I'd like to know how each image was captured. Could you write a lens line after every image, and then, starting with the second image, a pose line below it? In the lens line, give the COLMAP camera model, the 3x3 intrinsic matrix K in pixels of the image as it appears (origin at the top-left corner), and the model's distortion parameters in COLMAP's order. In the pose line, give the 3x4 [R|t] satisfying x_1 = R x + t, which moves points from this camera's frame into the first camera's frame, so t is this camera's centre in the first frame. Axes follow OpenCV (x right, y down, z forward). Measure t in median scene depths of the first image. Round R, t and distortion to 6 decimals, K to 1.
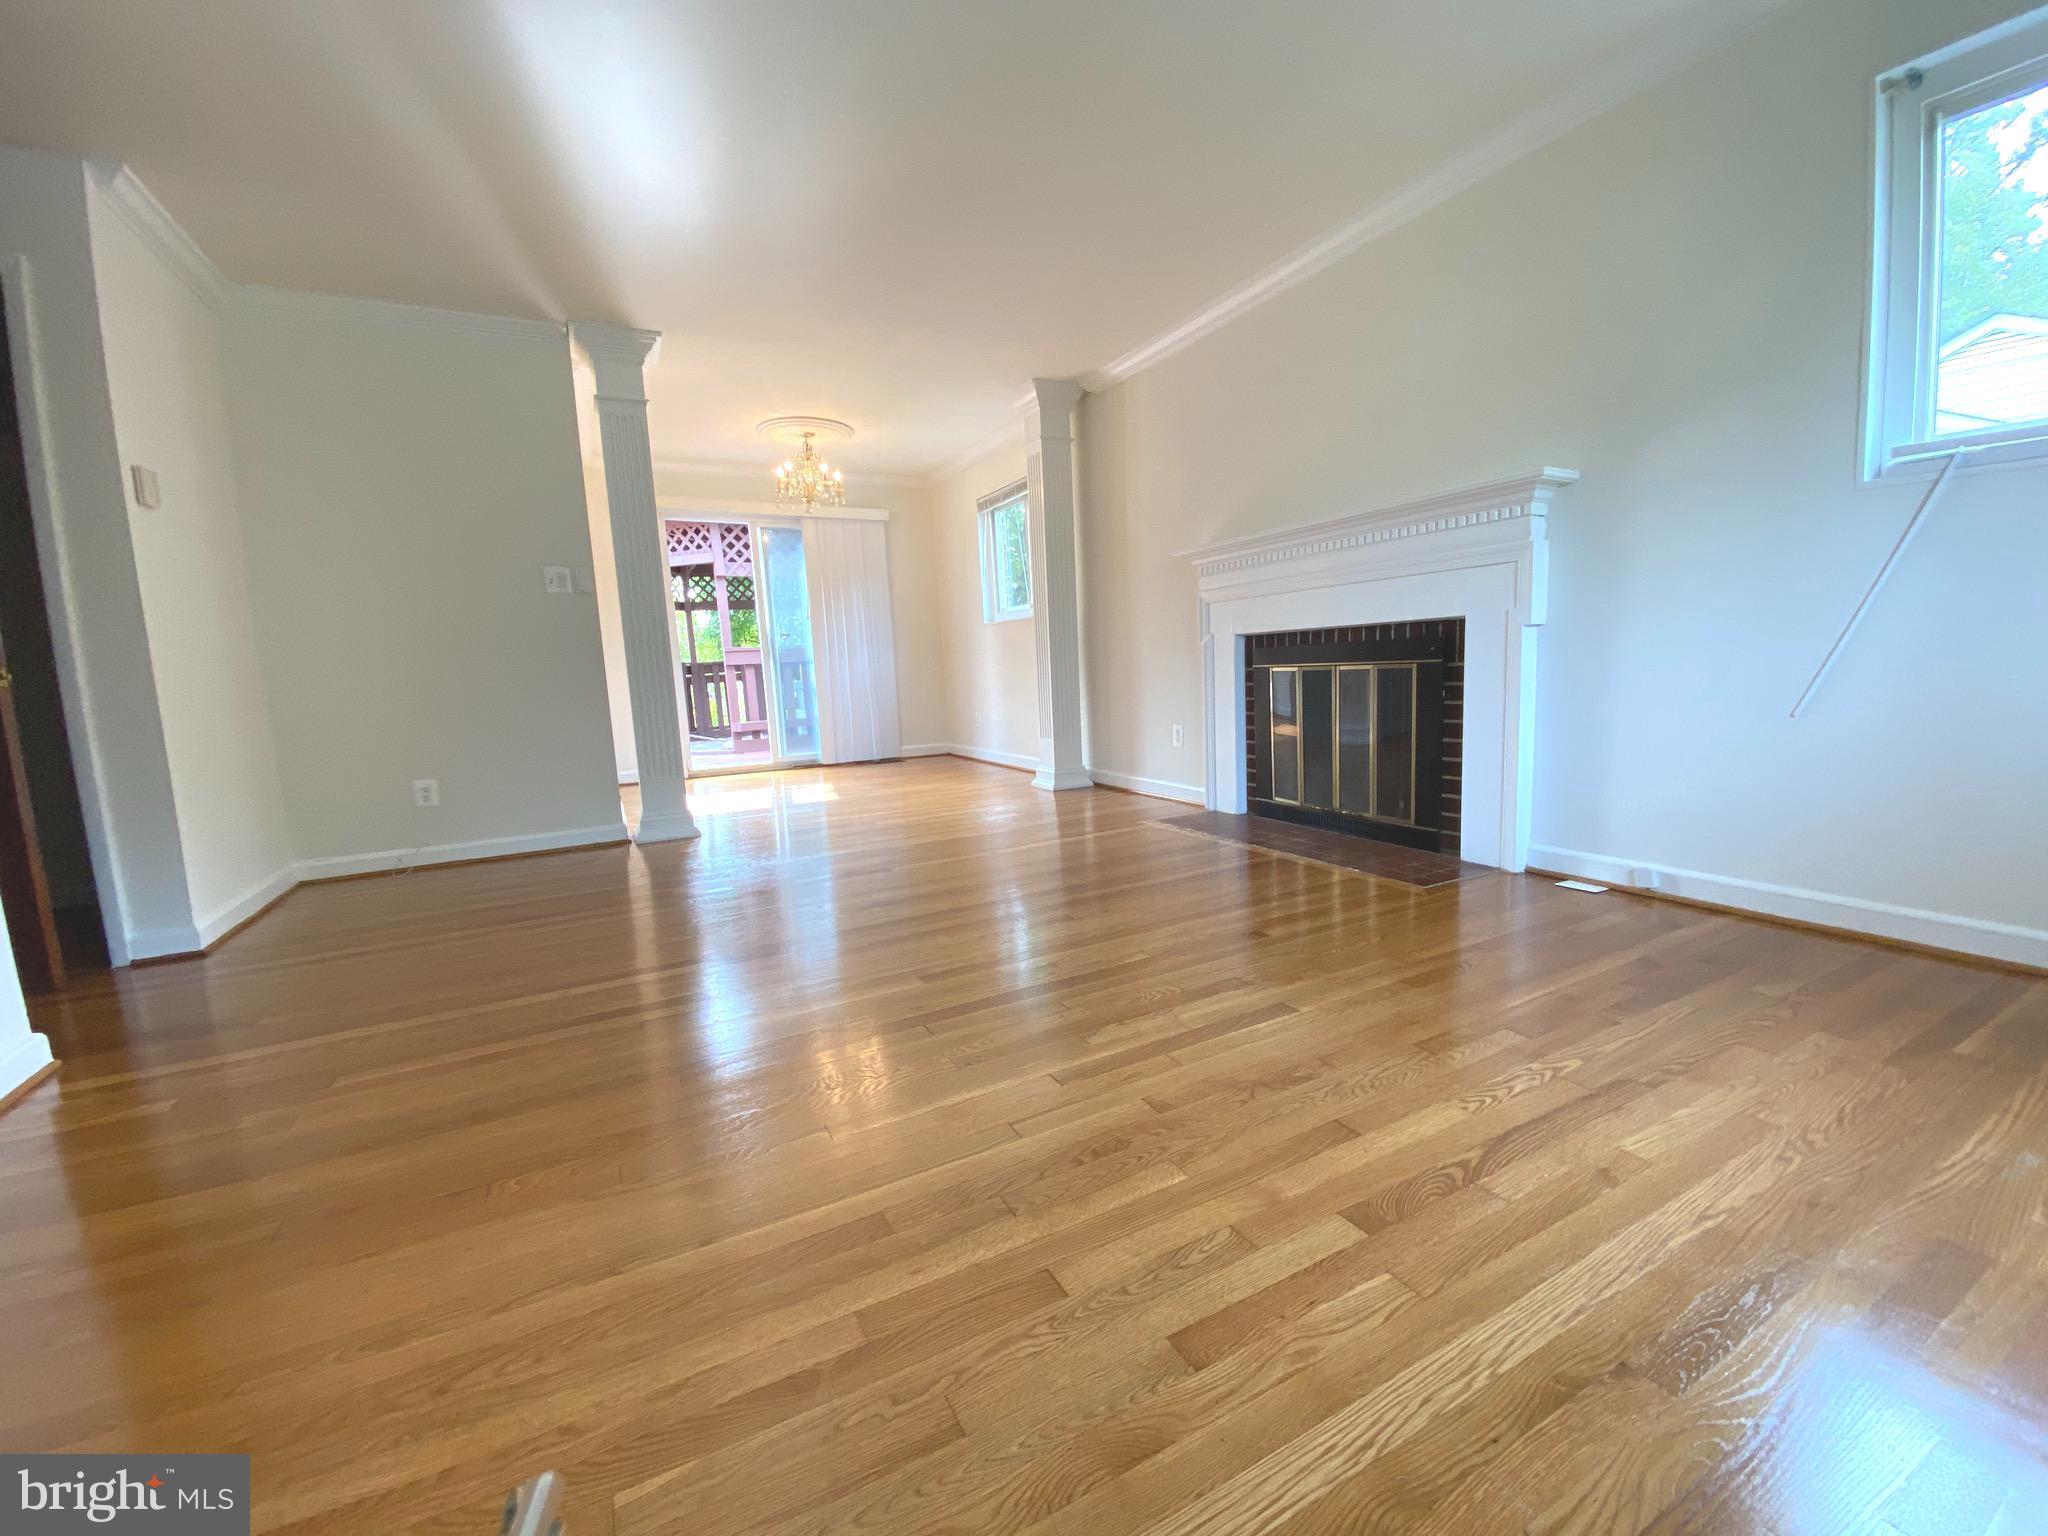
lens RADIAL K [[836.6, 0, 1022.3], [0, 836.6, 760.4], [0, 0, 1]] dist [0.018755, -0.003966]
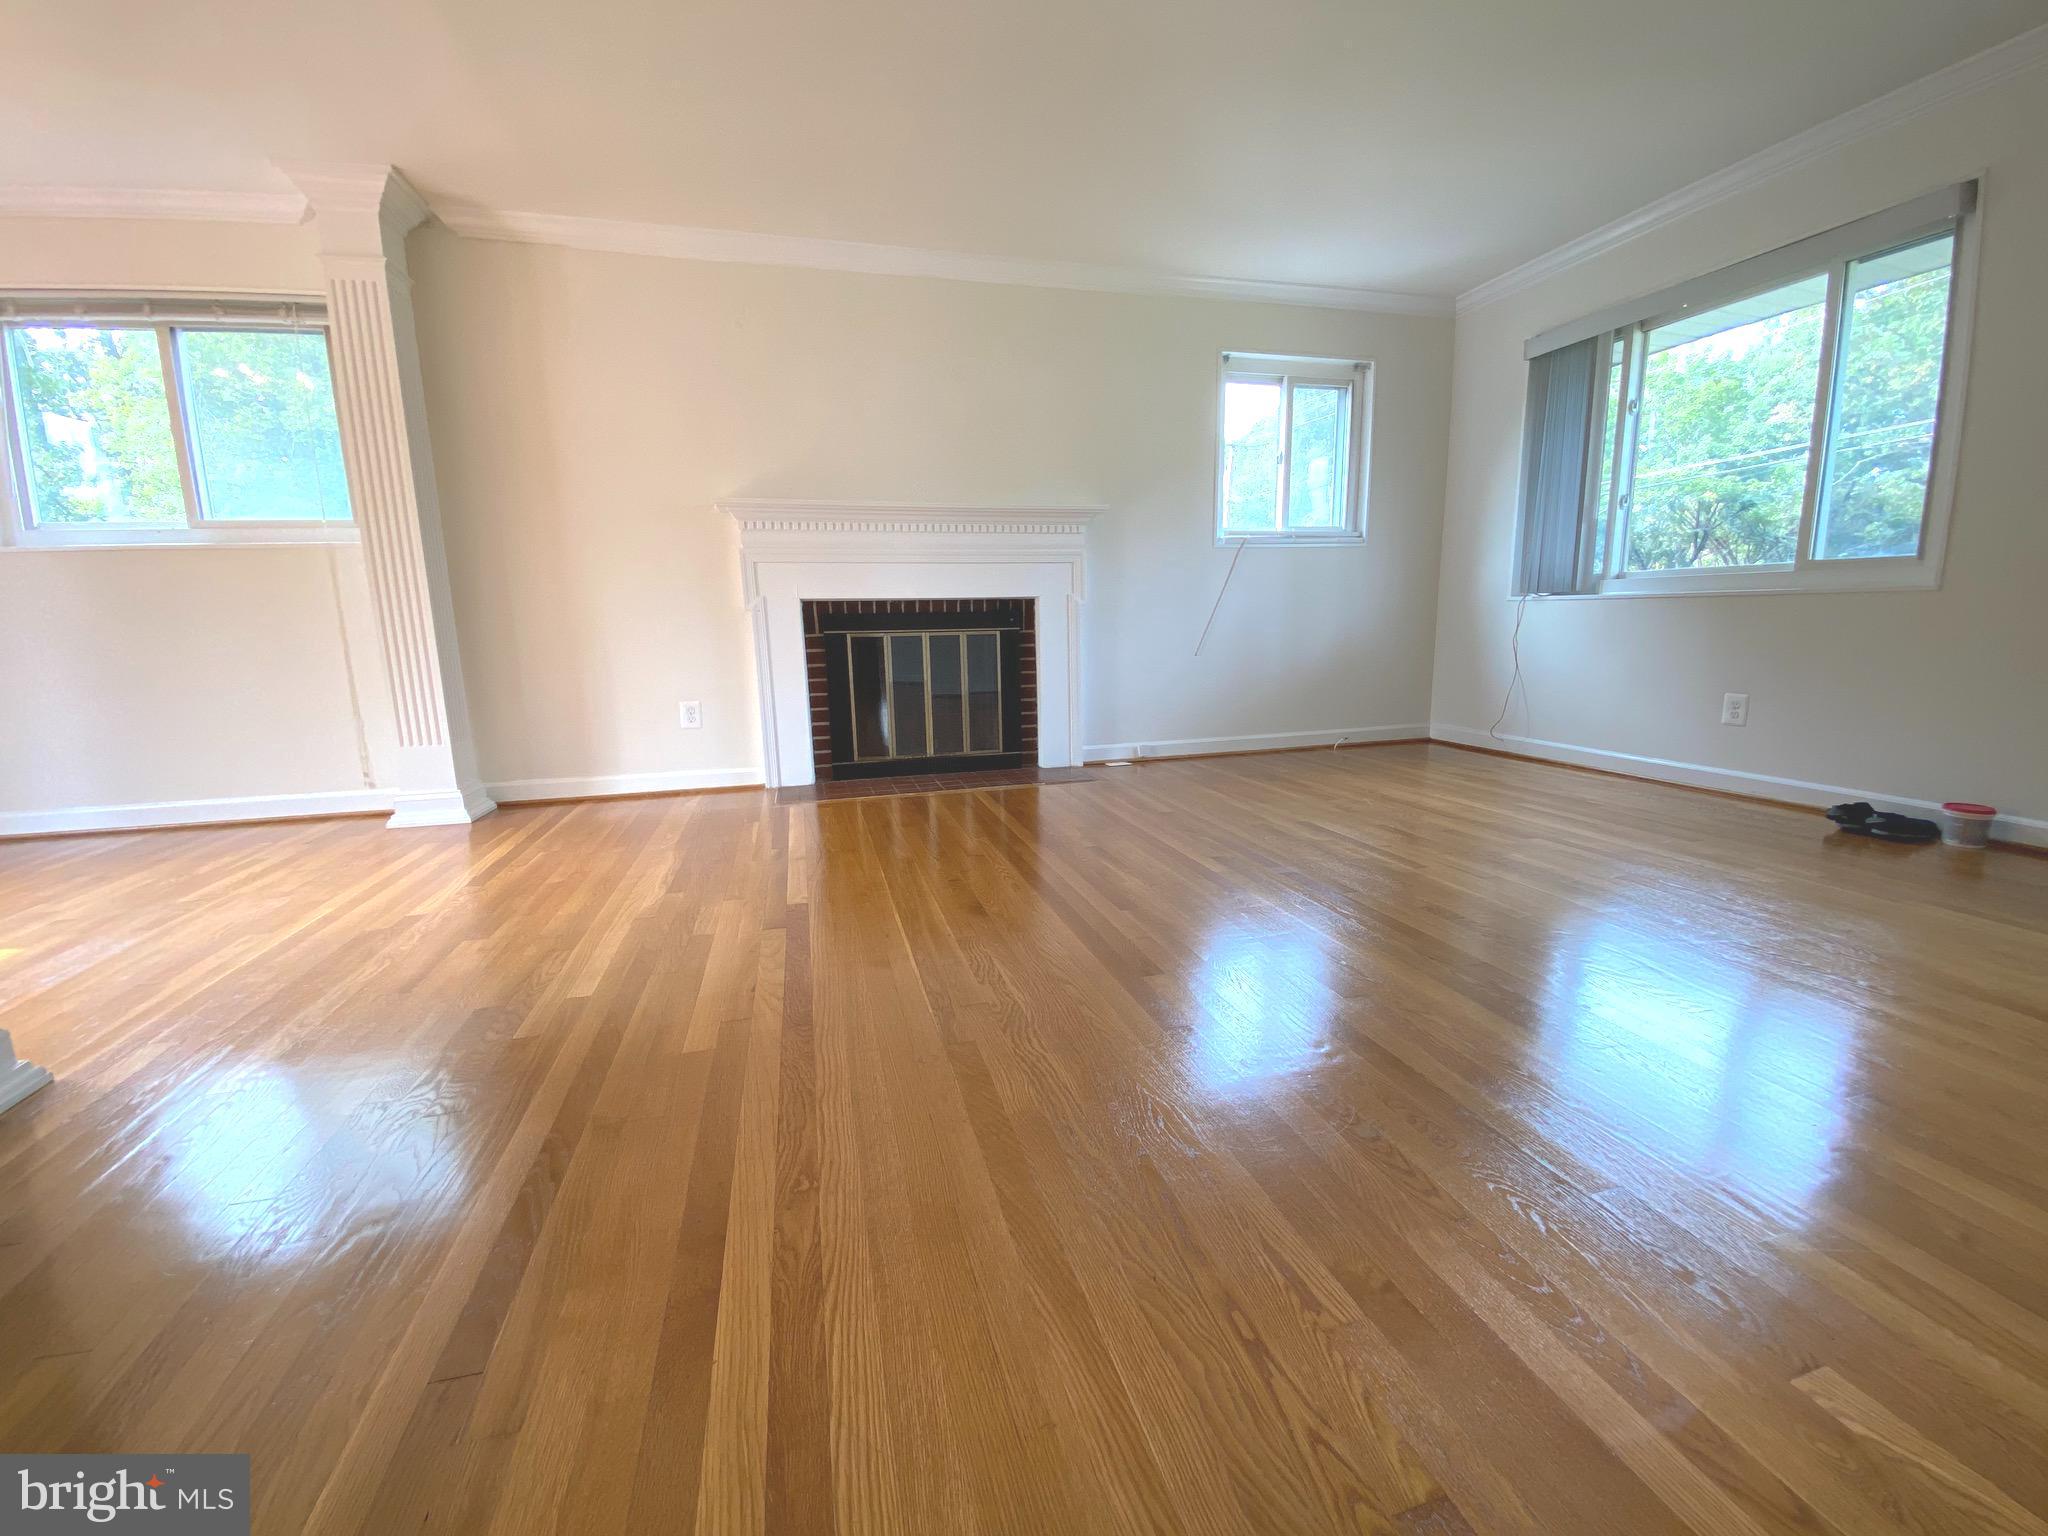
lens RADIAL K [[836.6, 0, 1026.5], [0, 836.6, 760.9], [0, 0, 1]] dist [0.018755, -0.003966]
pose [[0.196773, -0.109975, 0.974262, -0.797644], [0.126518, 0.988230, 0.085998, -0.018677], [-0.972252, 0.106339, 0.208371, 0.671153]]
